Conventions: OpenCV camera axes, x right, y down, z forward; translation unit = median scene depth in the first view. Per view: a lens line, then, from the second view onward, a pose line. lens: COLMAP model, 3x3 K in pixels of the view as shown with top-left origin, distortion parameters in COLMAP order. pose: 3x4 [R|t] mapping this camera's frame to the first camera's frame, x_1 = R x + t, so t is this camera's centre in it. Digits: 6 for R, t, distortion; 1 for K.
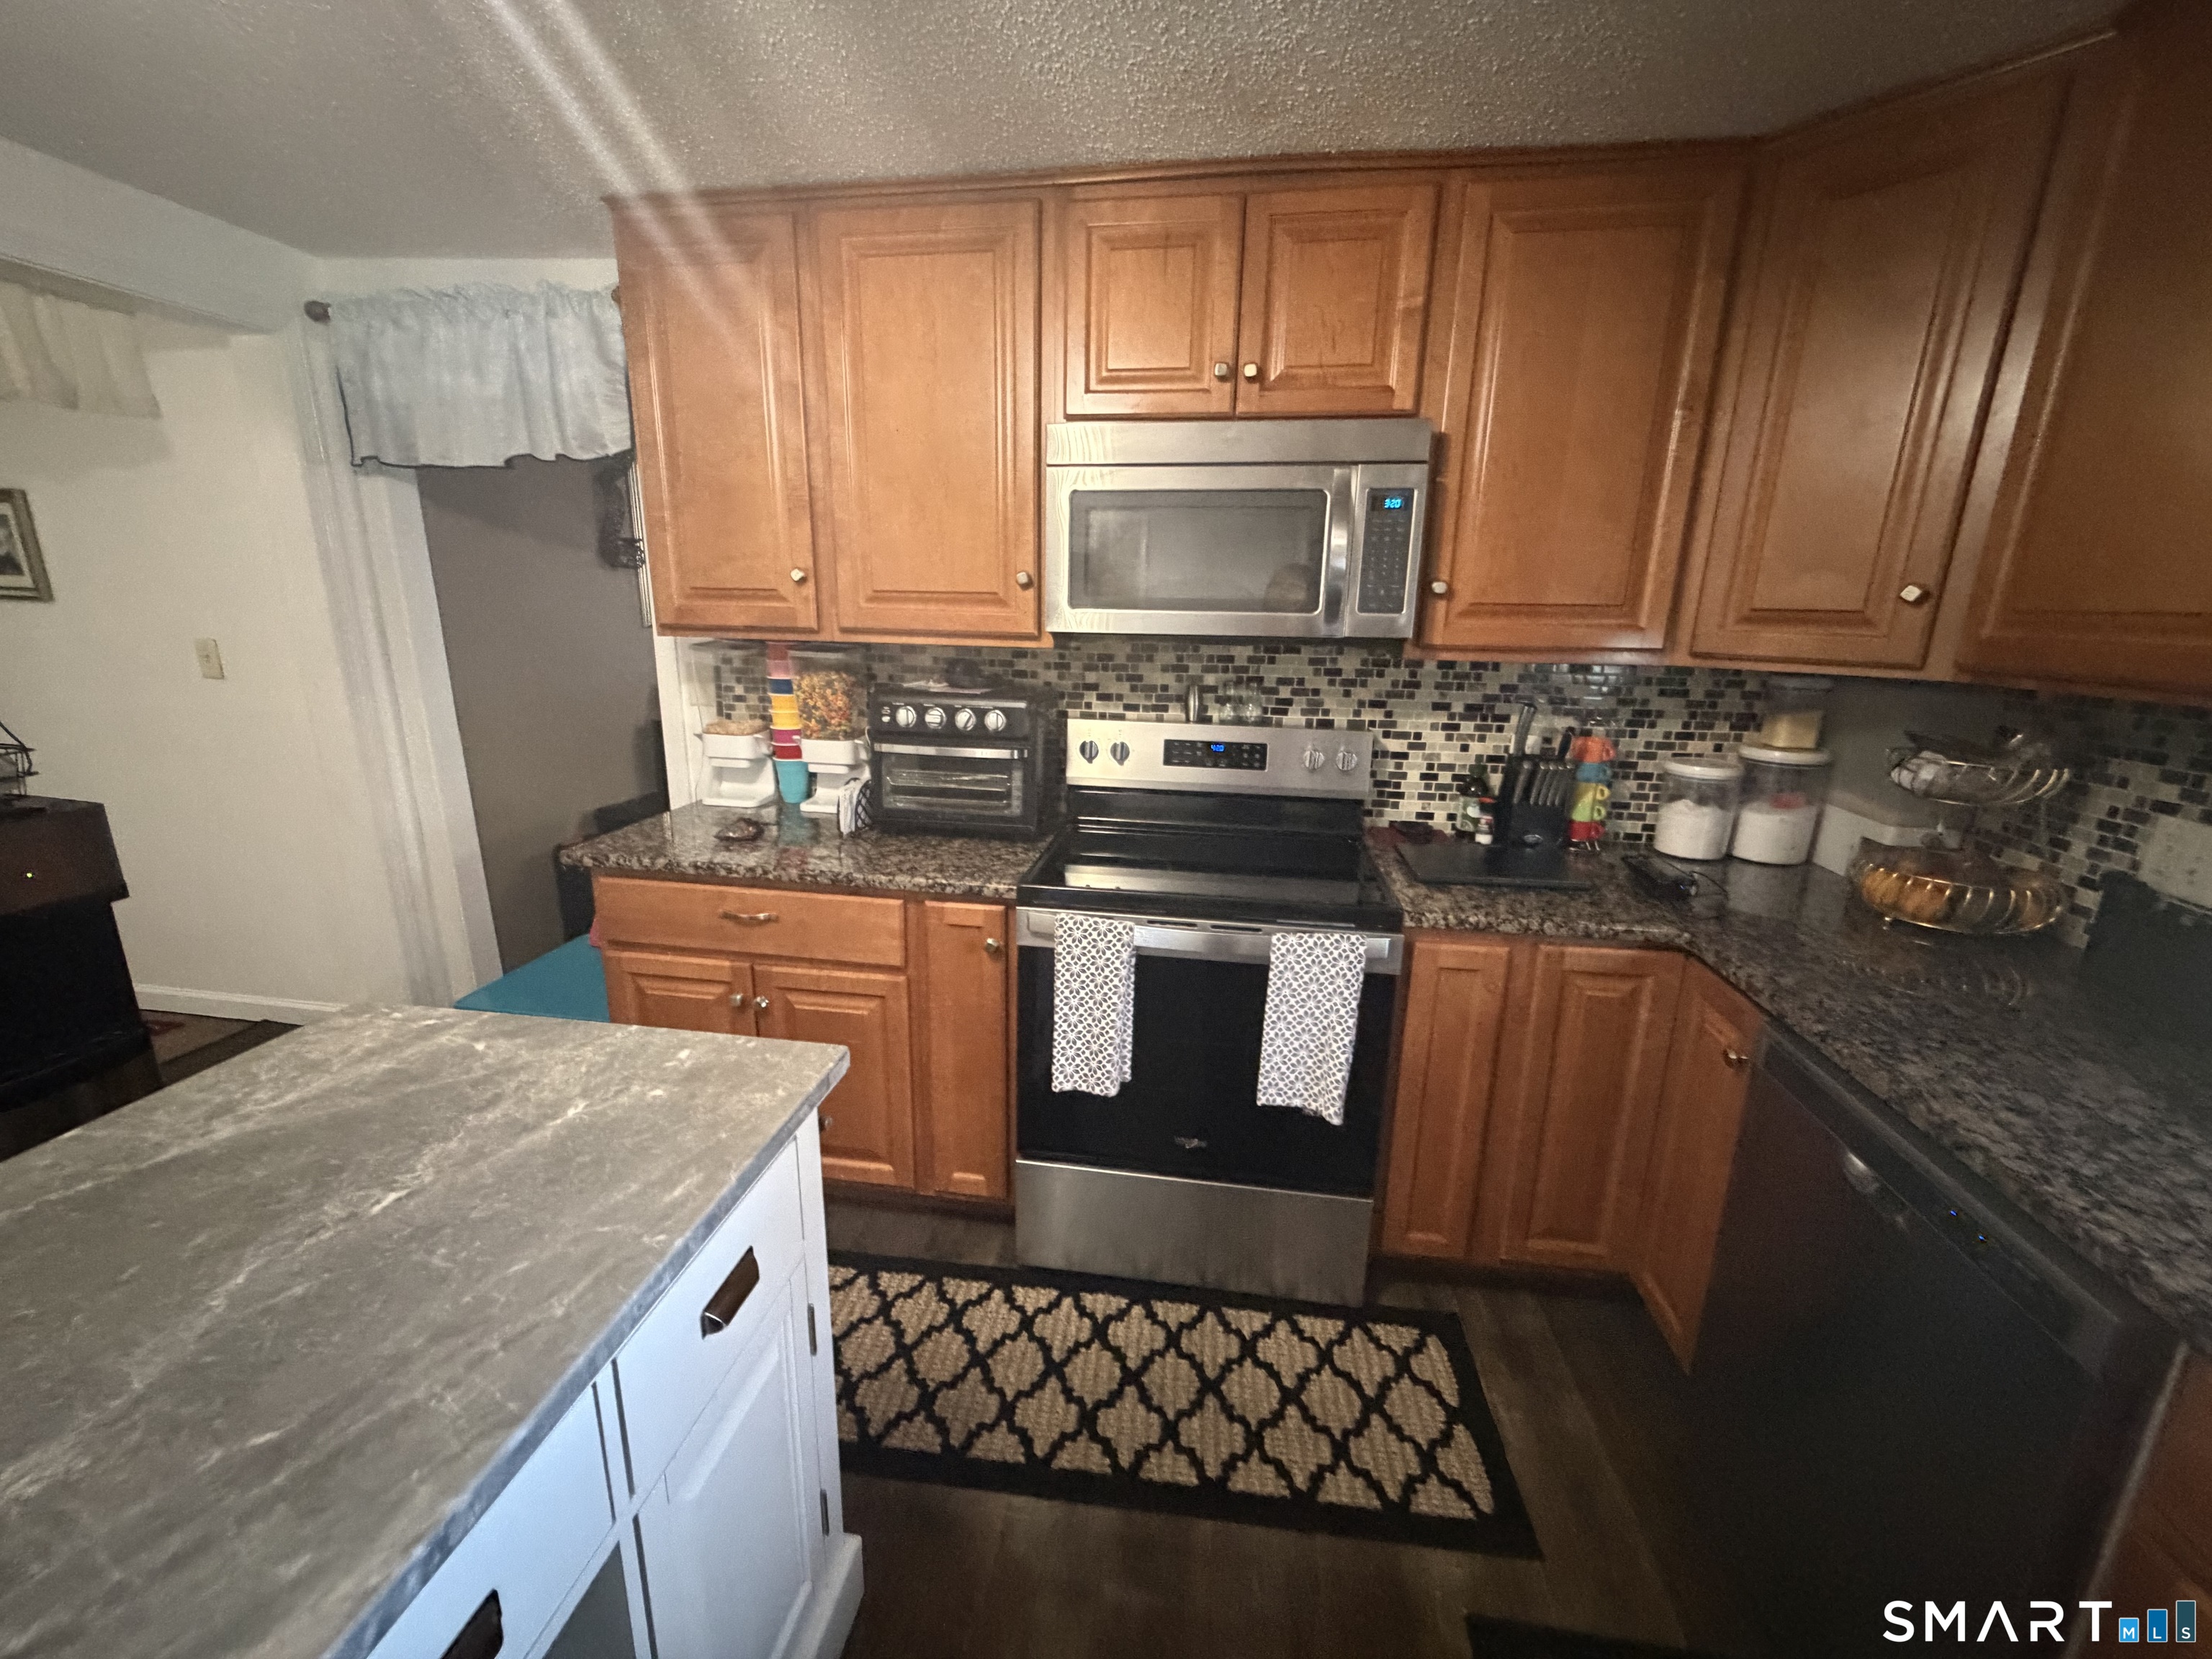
lens RADIAL K [[882.3, 0, 1096.7], [0, 882.3, 830.3], [0, 0, 1]] dist [-0.000525, 0.000334]
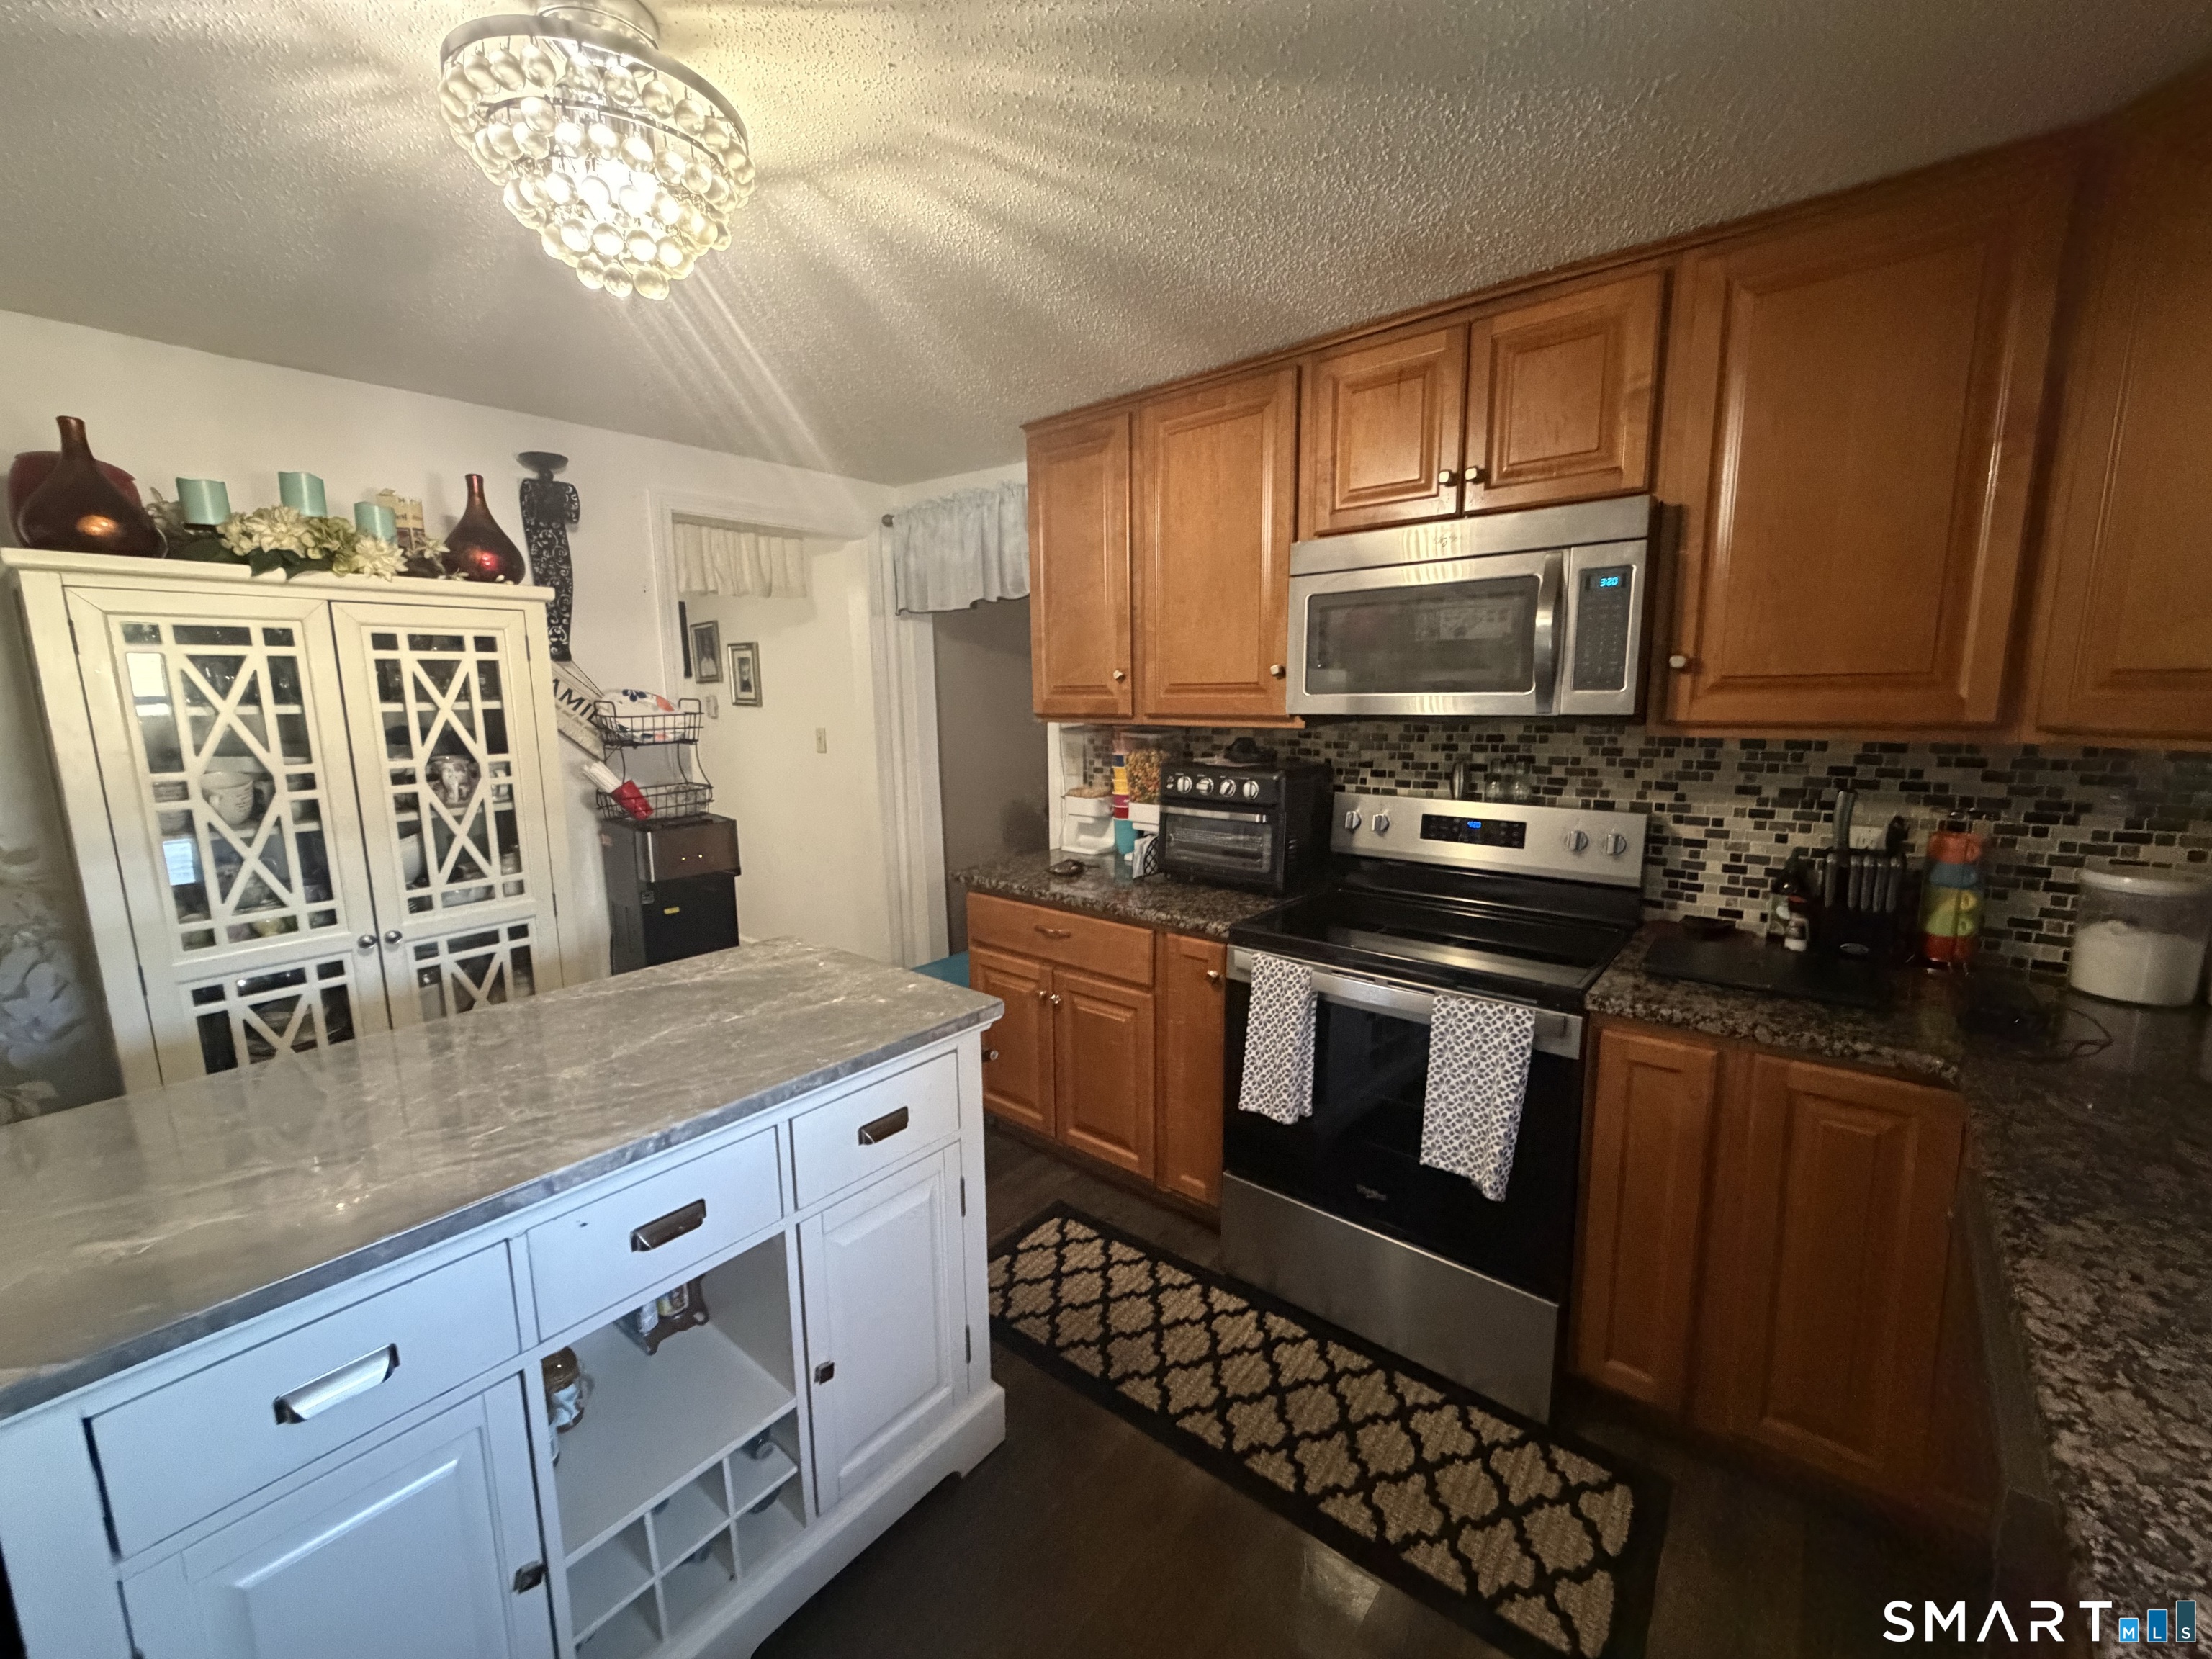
lens RADIAL K [[882.3, 0, 1096.0], [0, 882.3, 831.1], [0, 0, 1]] dist [-0.000525, 0.000334]
pose [[0.852252, 0.052915, -0.520448, 0.361142], [-0.103144, 0.992339, -0.068010, 0.034453], [0.512862, 0.111643, 0.851181, -0.107339]]
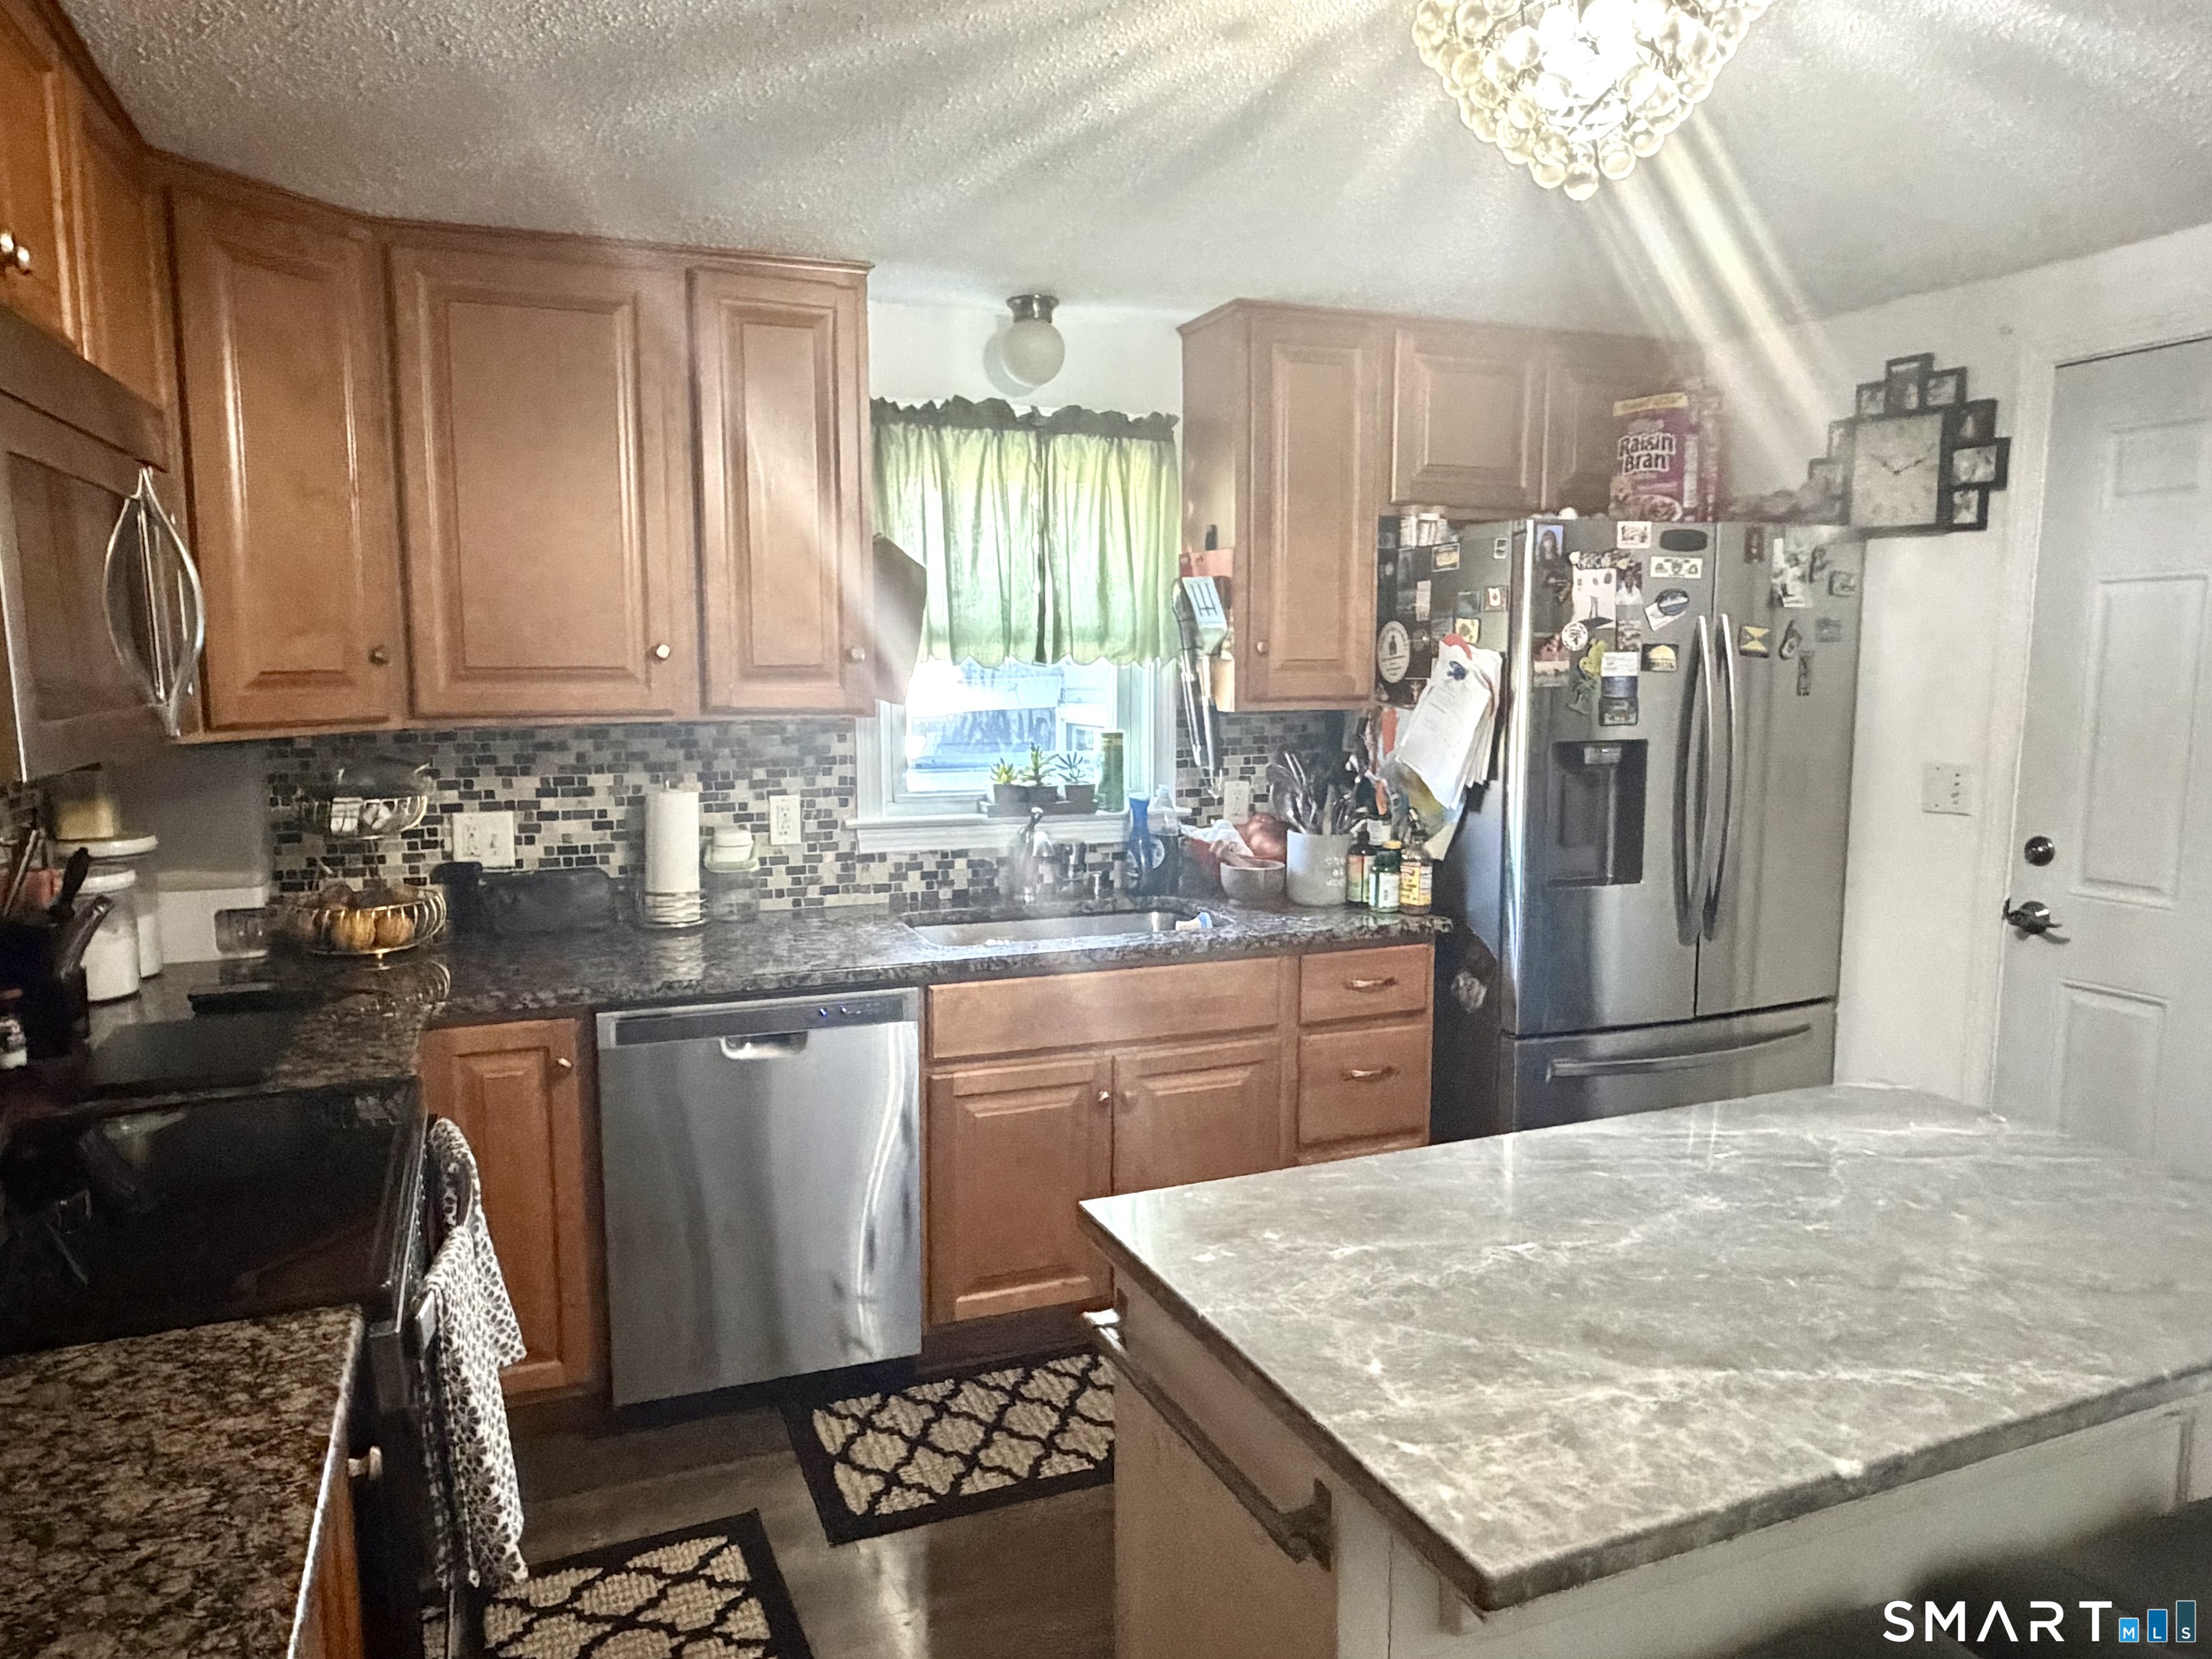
lens RADIAL K [[1457.6, 0, 1082.4], [0, 1457.6, 846.5], [0, 0, 1]] dist [-0.000374, 0.001990]
pose [[-0.504921, -0.133846, 0.852725, -0.903466], [0.210769, 0.938882, 0.272171, -0.290845], [-0.837037, 0.317153, -0.445850, 0.949851]]
